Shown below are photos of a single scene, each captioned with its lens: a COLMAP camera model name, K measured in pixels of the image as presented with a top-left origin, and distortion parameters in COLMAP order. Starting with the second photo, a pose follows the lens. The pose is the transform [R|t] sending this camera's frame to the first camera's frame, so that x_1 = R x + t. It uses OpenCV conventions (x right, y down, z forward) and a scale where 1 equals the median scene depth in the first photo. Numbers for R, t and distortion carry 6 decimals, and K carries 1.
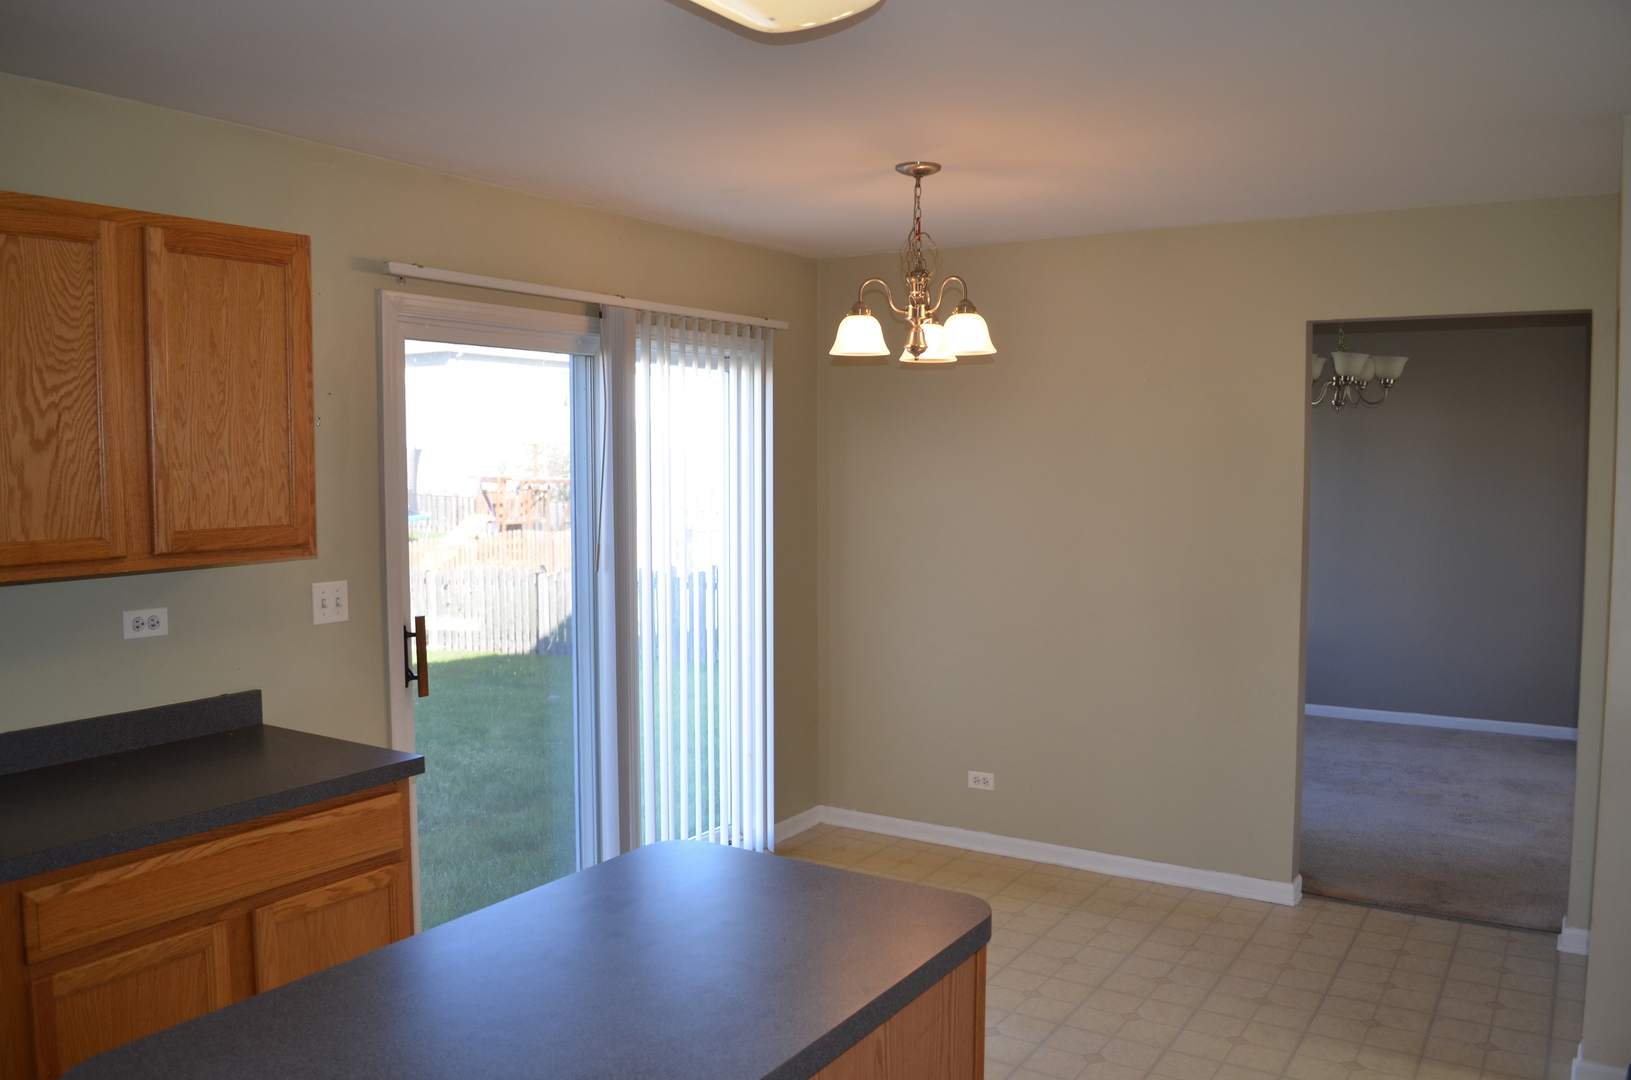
lens RADIAL K [[1276.7, 0, 791.0], [0, 1276.7, 542.9], [0, 0, 1]] dist [-0.083561, 0.012237]
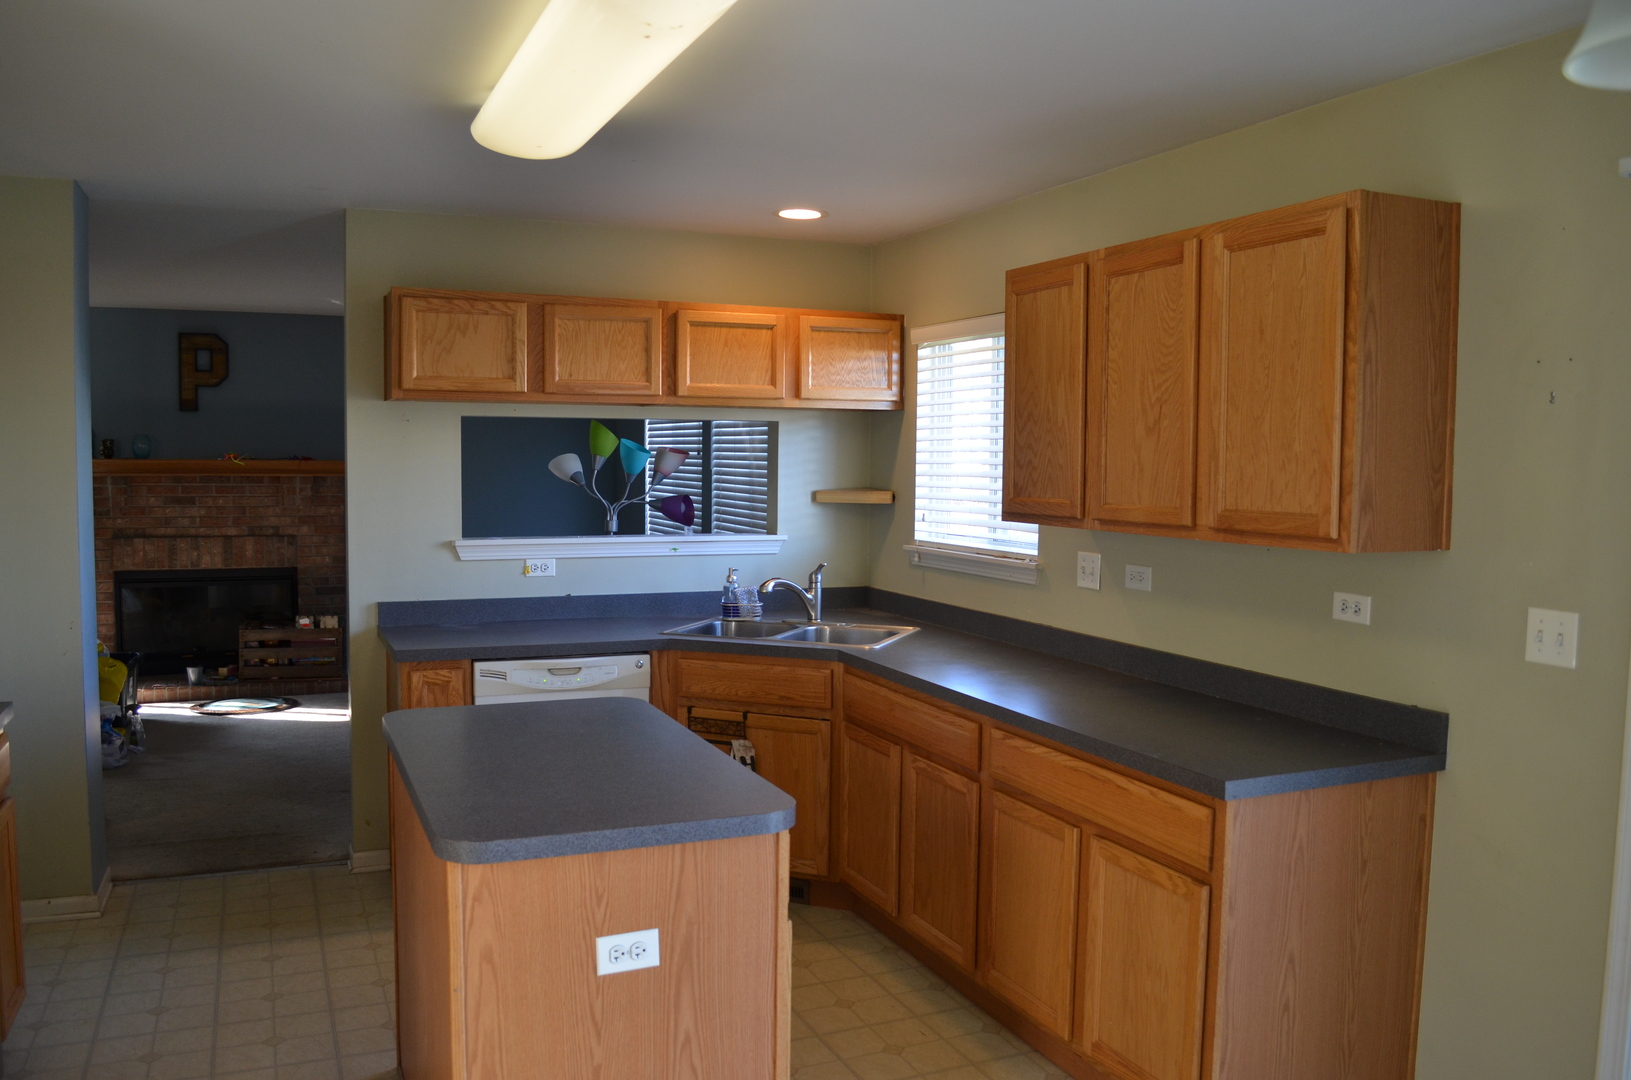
lens RADIAL K [[1276.7, 0, 791.0], [0, 1276.7, 542.9], [0, 0, 1]] dist [-0.083561, 0.012237]
pose [[-0.563846, 0.052322, -0.824221, 0.523837], [-0.067388, 0.991749, 0.109057, -0.062109], [0.823126, 0.117035, -0.555667, 1.086998]]
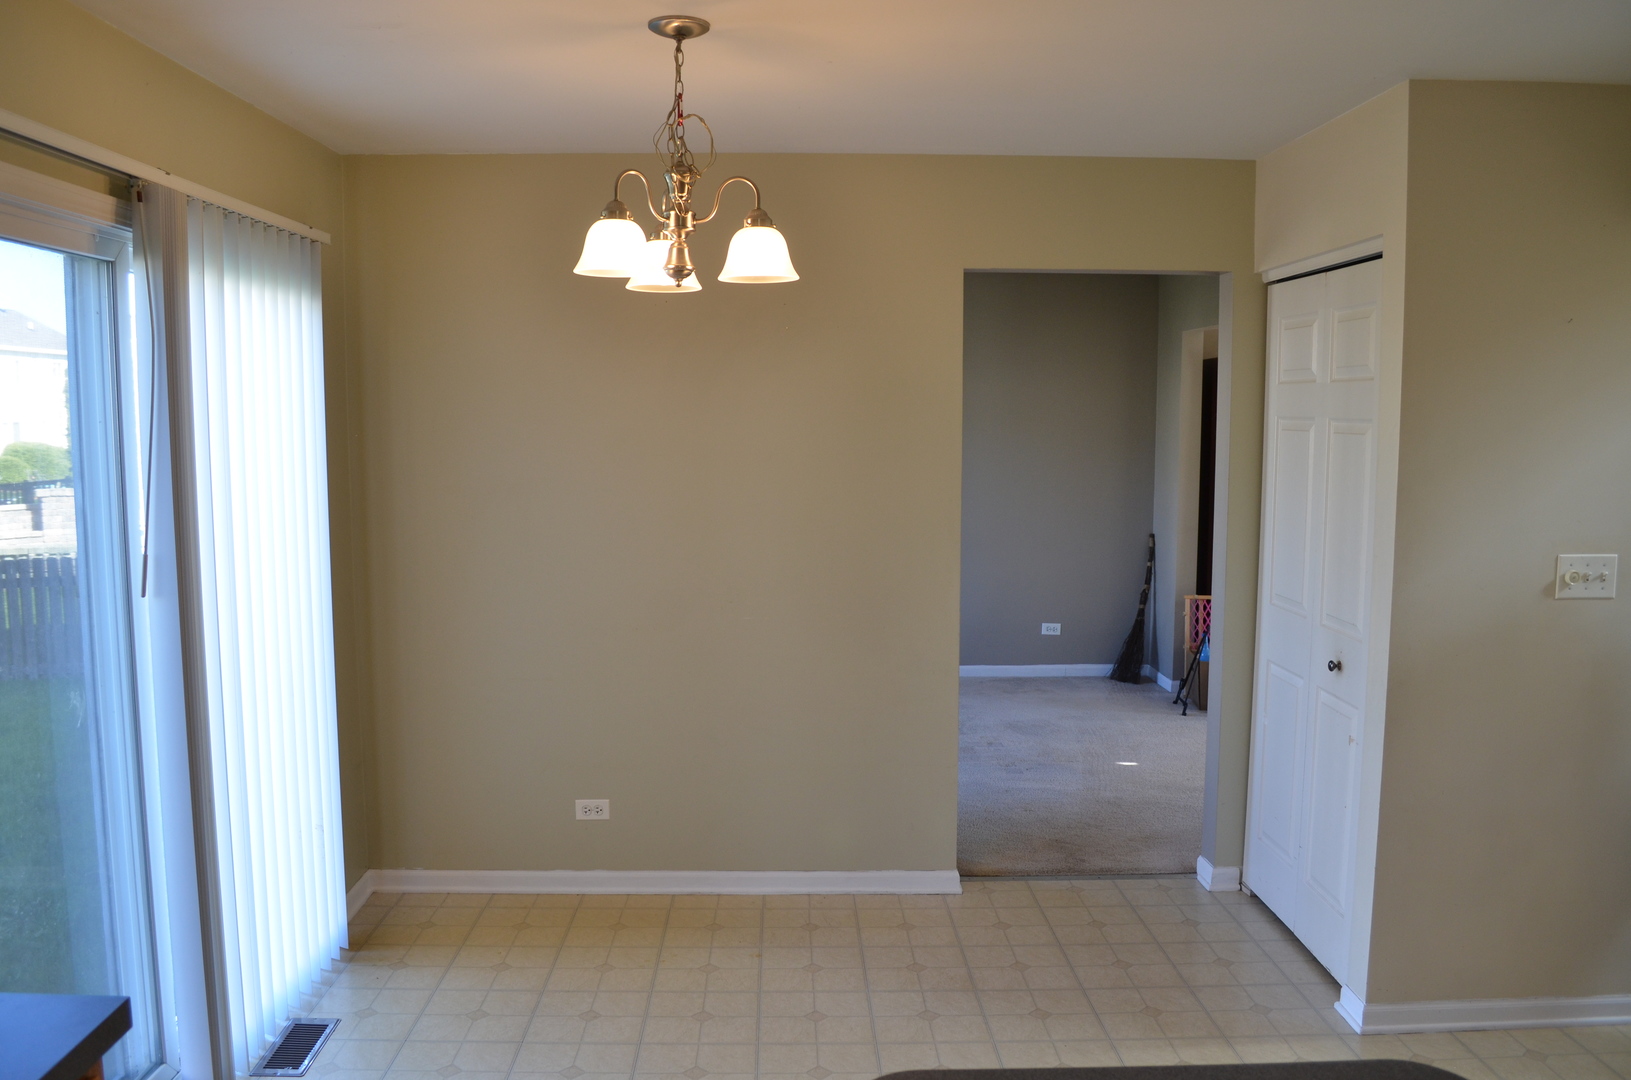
lens RADIAL K [[1276.7, 0, 791.0], [0, 1276.7, 542.9], [0, 0, 1]] dist [-0.083561, 0.012237]
pose [[0.833861, -0.054460, 0.549282, -0.296652], [0.037503, 0.998411, 0.042056, -0.025332], [-0.550699, -0.014469, 0.834578, 0.384179]]
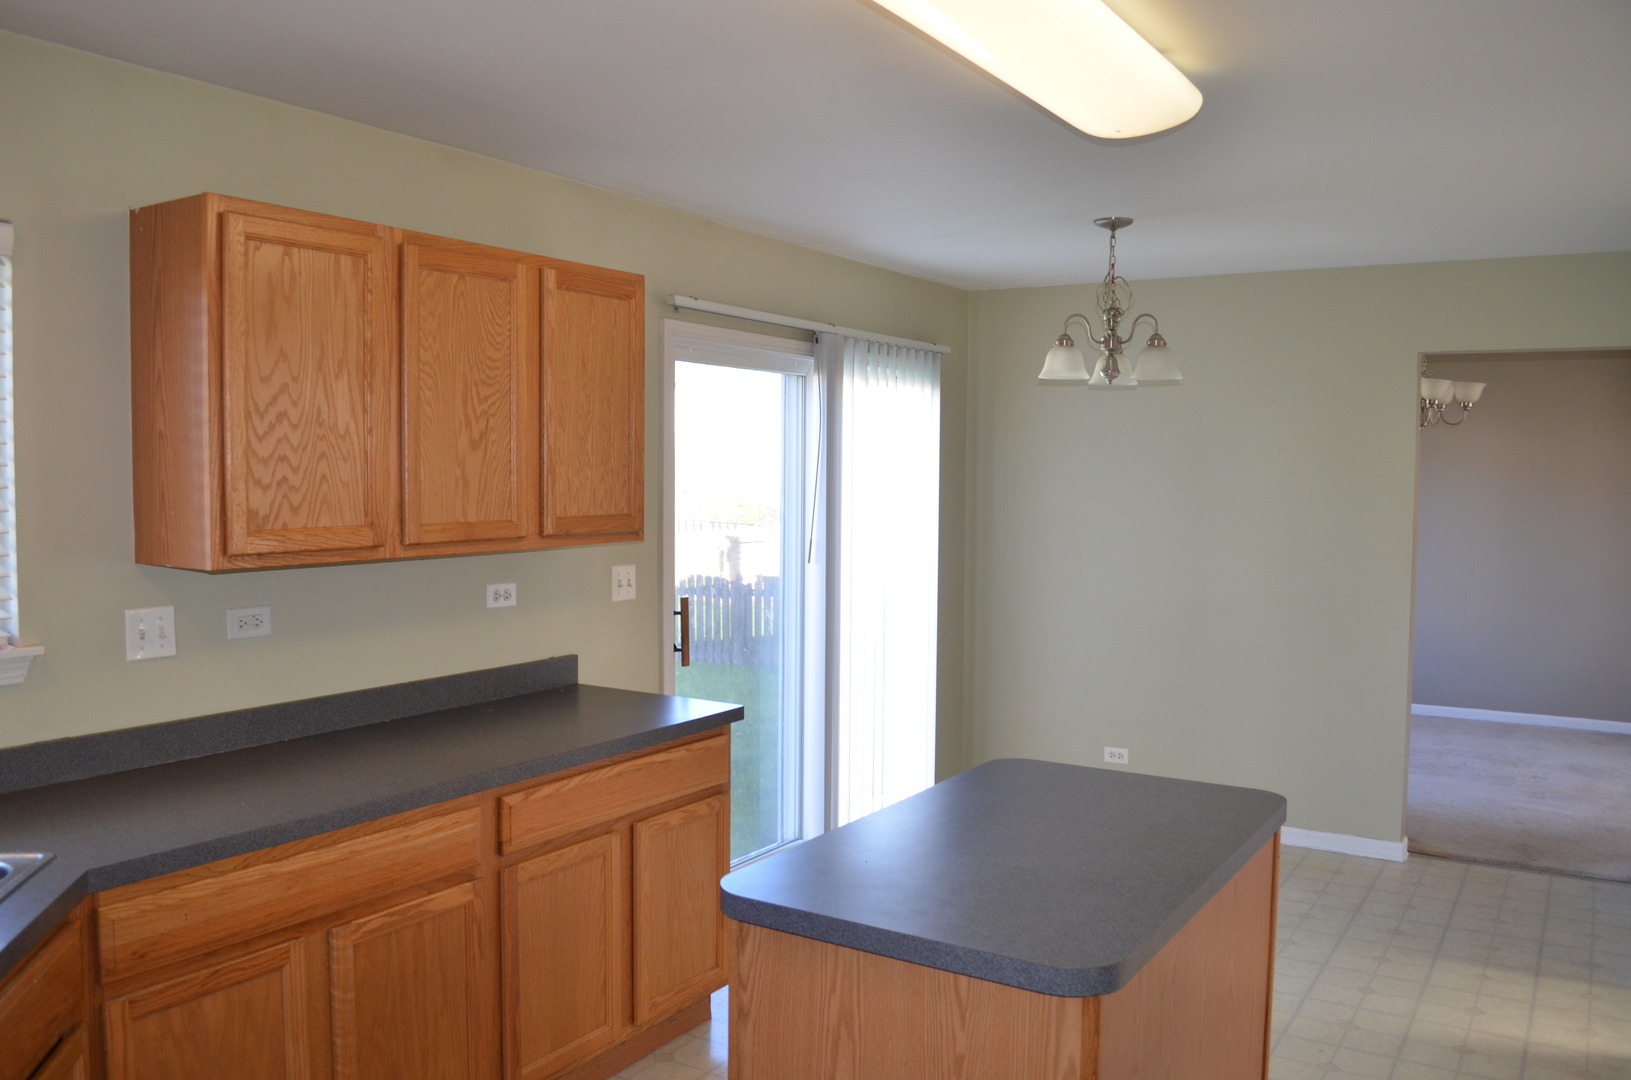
lens RADIAL K [[1276.7, 0, 791.0], [0, 1276.7, 542.9], [0, 0, 1]] dist [-0.083561, 0.012237]
pose [[0.999942, 0.009785, -0.004573, -0.214933], [-0.009838, 0.999881, -0.011846, 0.023640], [0.004457, 0.011890, 0.999919, -0.200209]]
